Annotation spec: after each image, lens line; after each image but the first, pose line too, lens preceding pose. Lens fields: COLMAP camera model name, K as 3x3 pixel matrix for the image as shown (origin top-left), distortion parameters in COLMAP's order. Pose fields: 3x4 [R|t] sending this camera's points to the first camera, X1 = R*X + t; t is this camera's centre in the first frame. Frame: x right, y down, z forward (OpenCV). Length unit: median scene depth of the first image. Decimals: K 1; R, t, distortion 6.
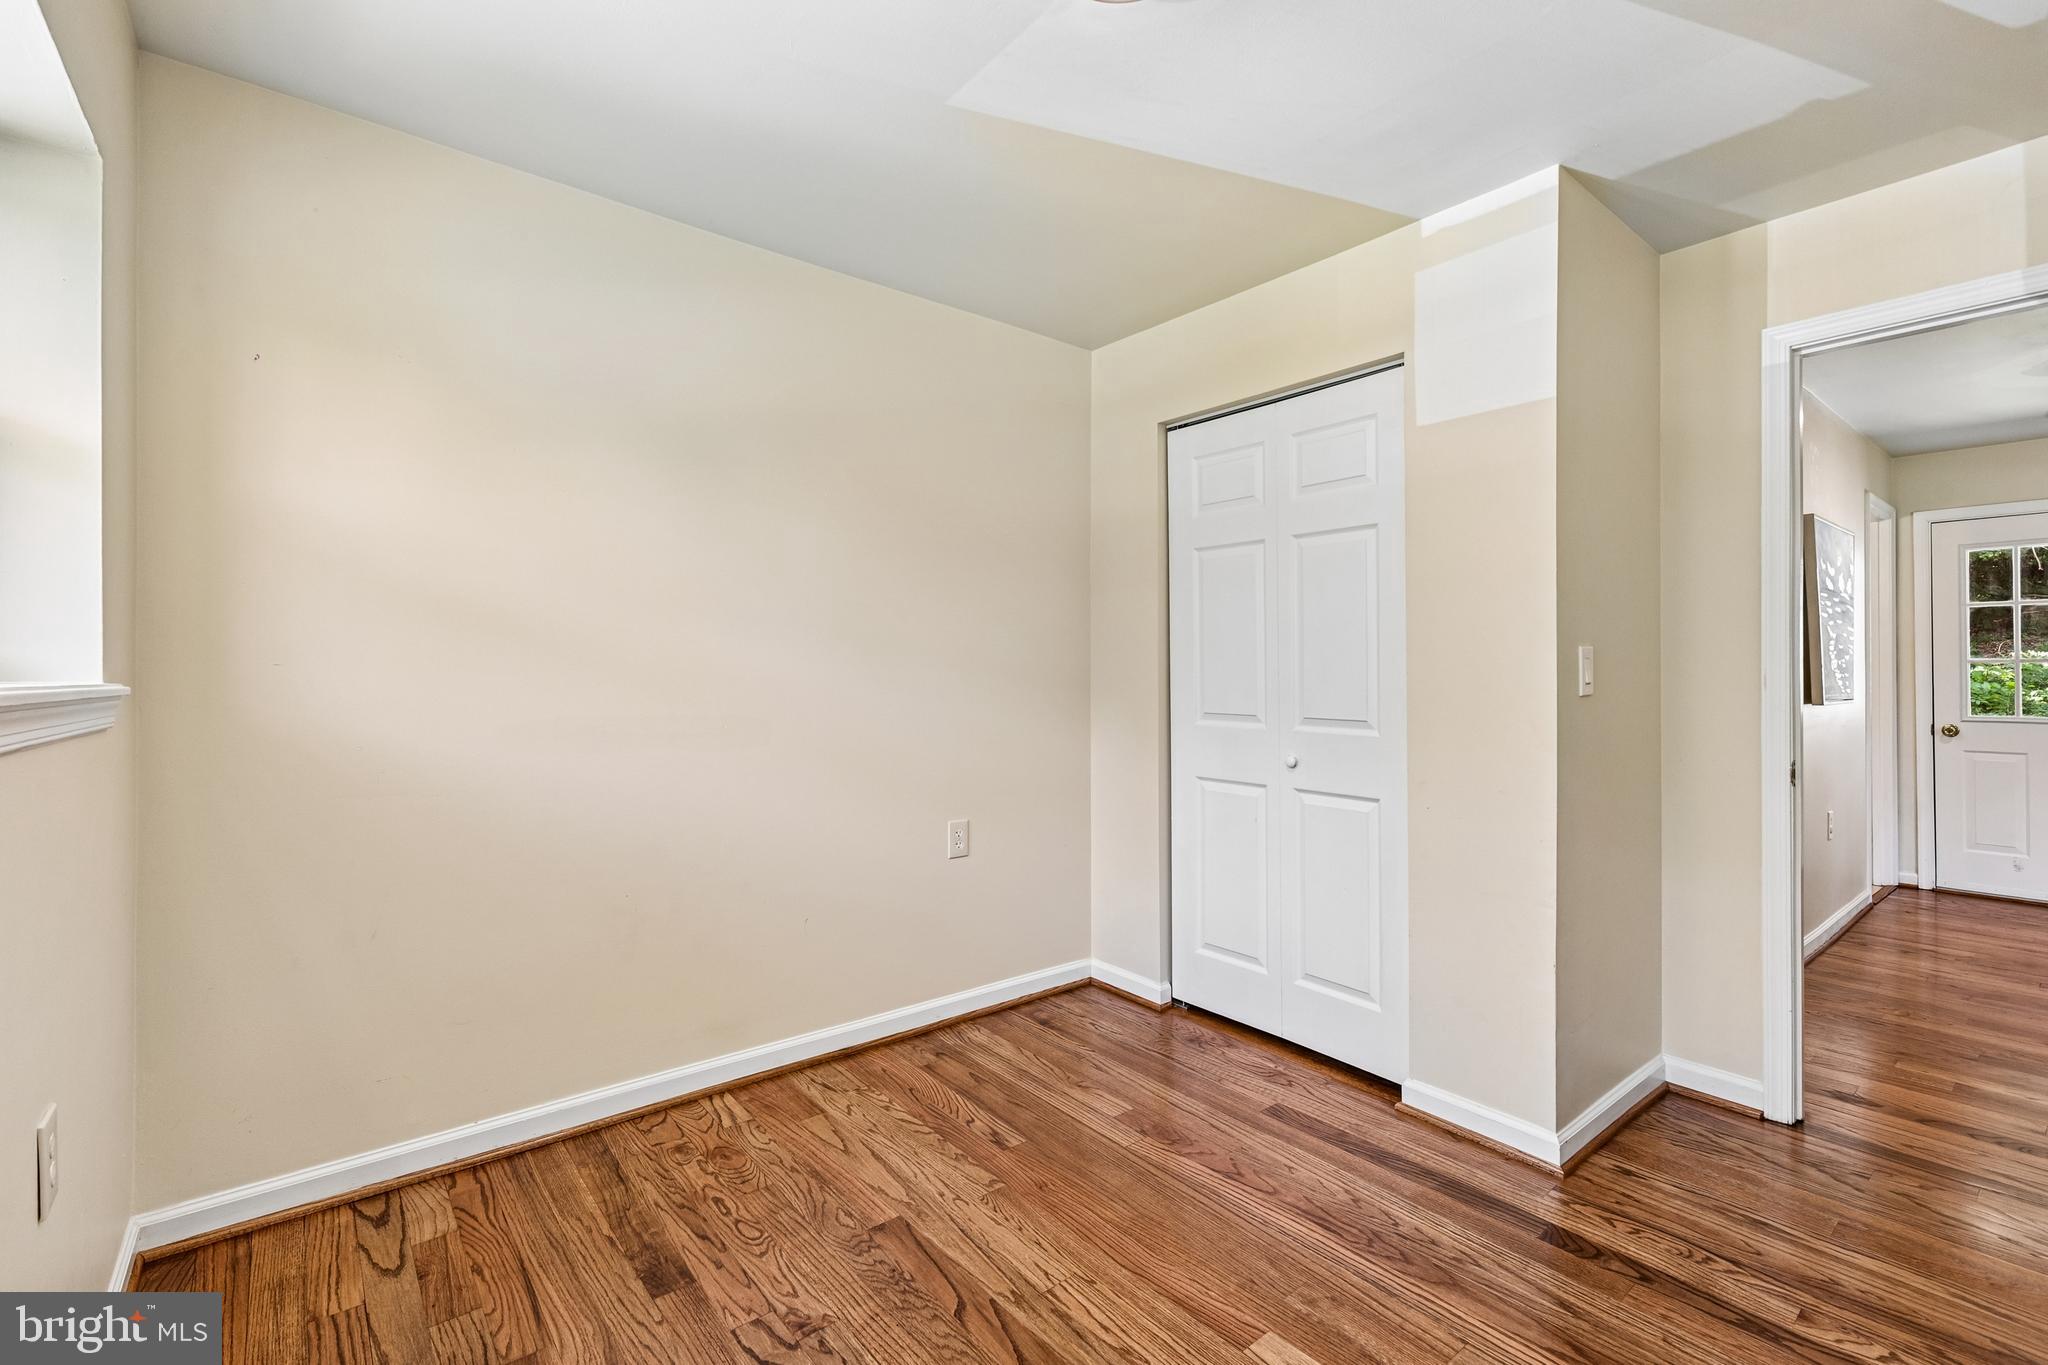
lens RADIAL K [[902.1, 0, 1029.9], [0, 902.1, 674.7], [0, 0, 1]] dist [0.003542, 0.000574]
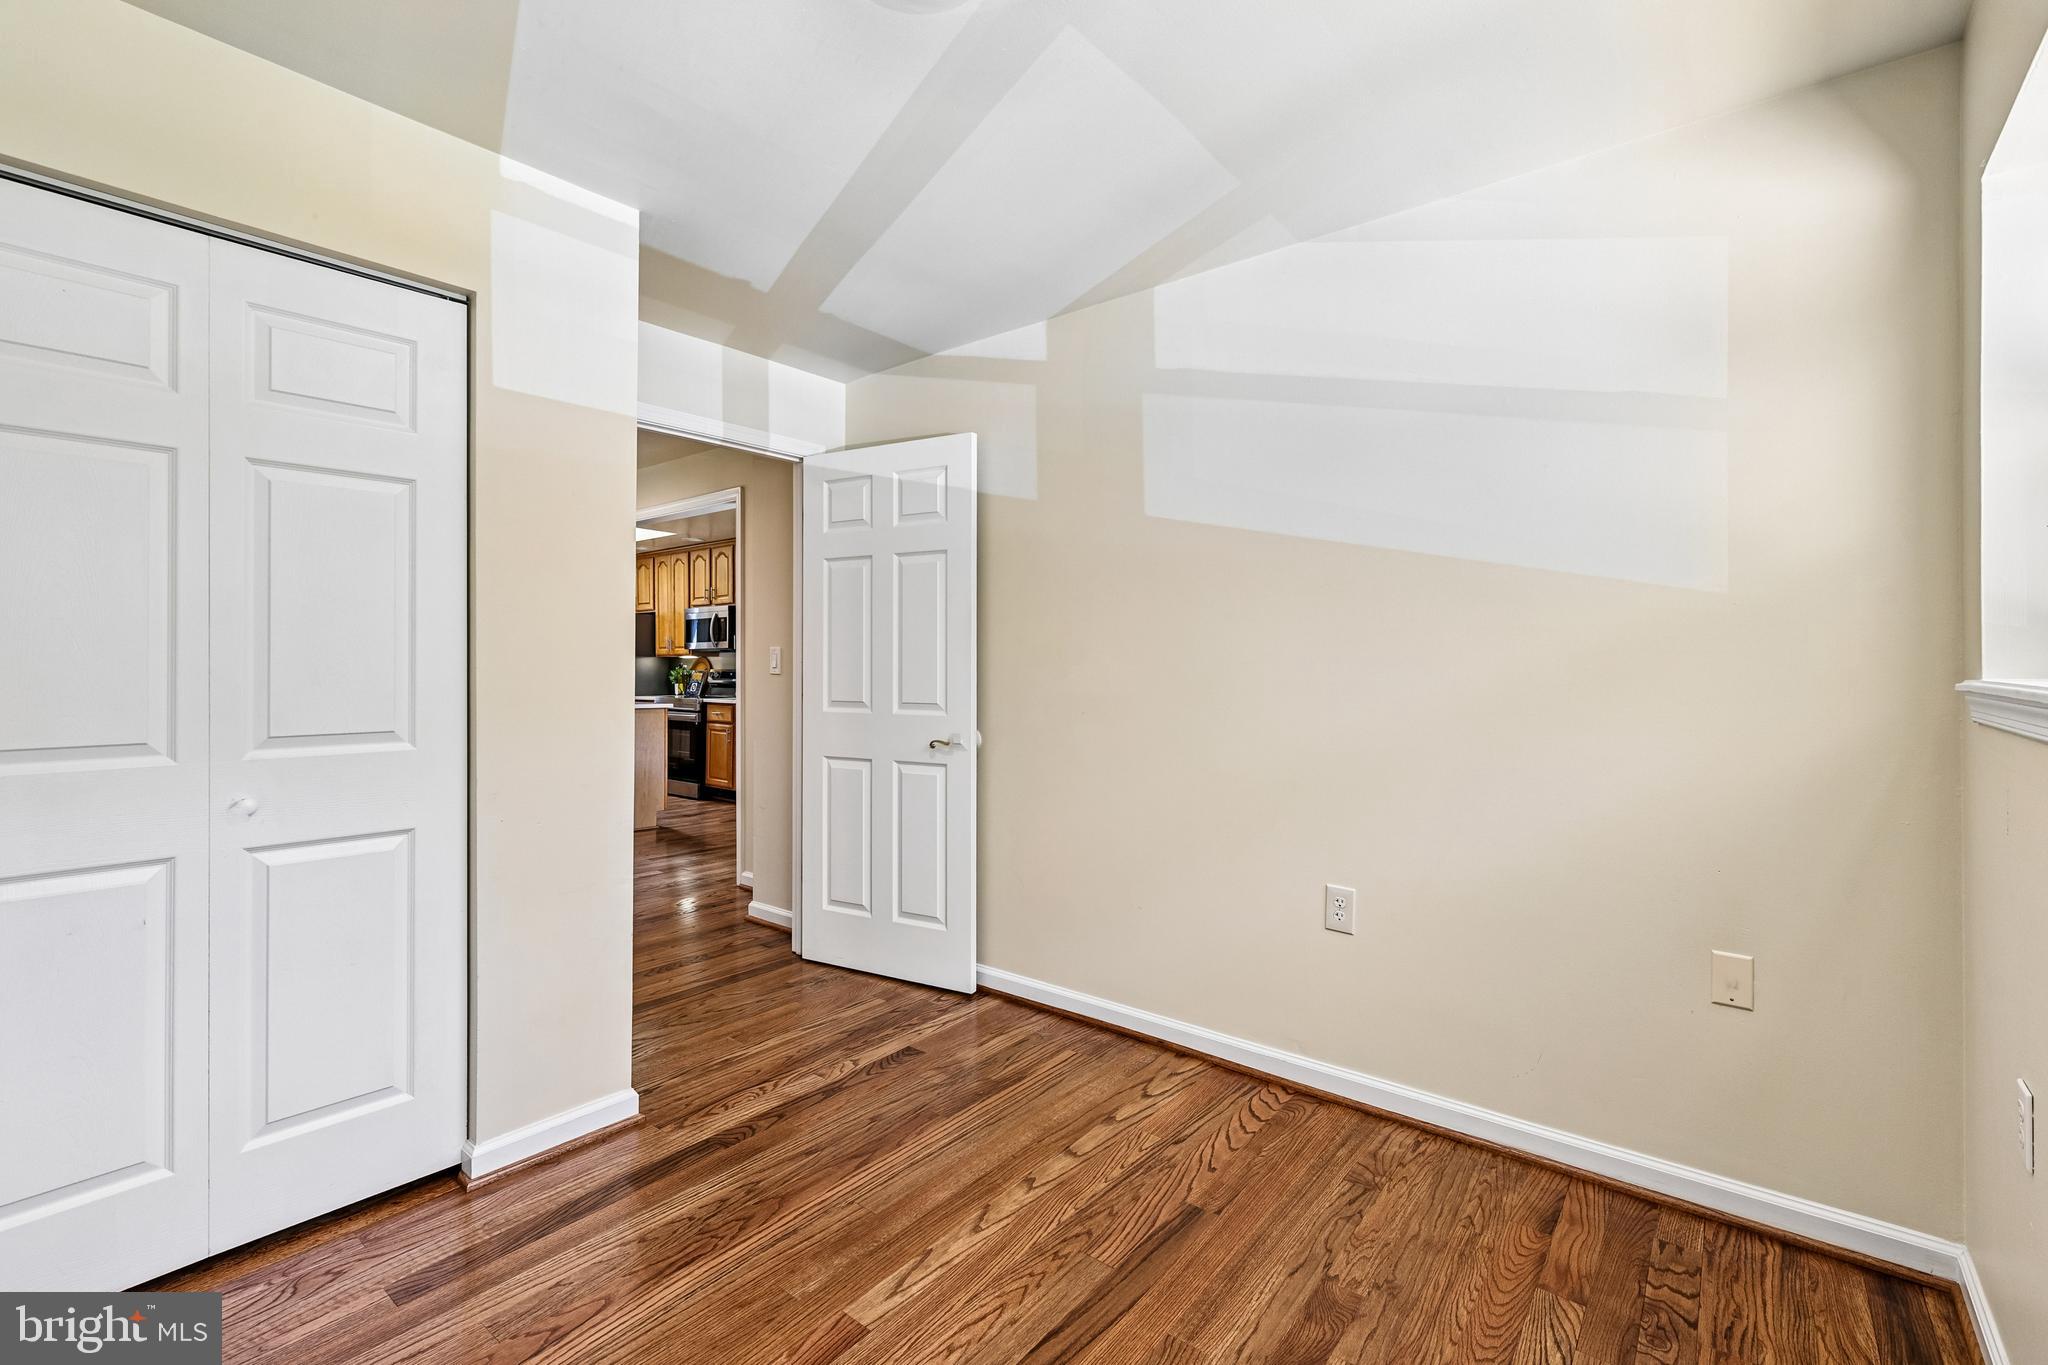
lens RADIAL K [[912.8, 0, 1029.1], [0, 912.8, 644.5], [0, 0, 1]] dist [0.004256, 0.000567]
pose [[-0.216038, 0.012719, 0.976302, -0.598720], [-0.000687, 0.999913, -0.013178, -0.015426], [-0.976385, -0.003517, -0.216010, 0.754029]]
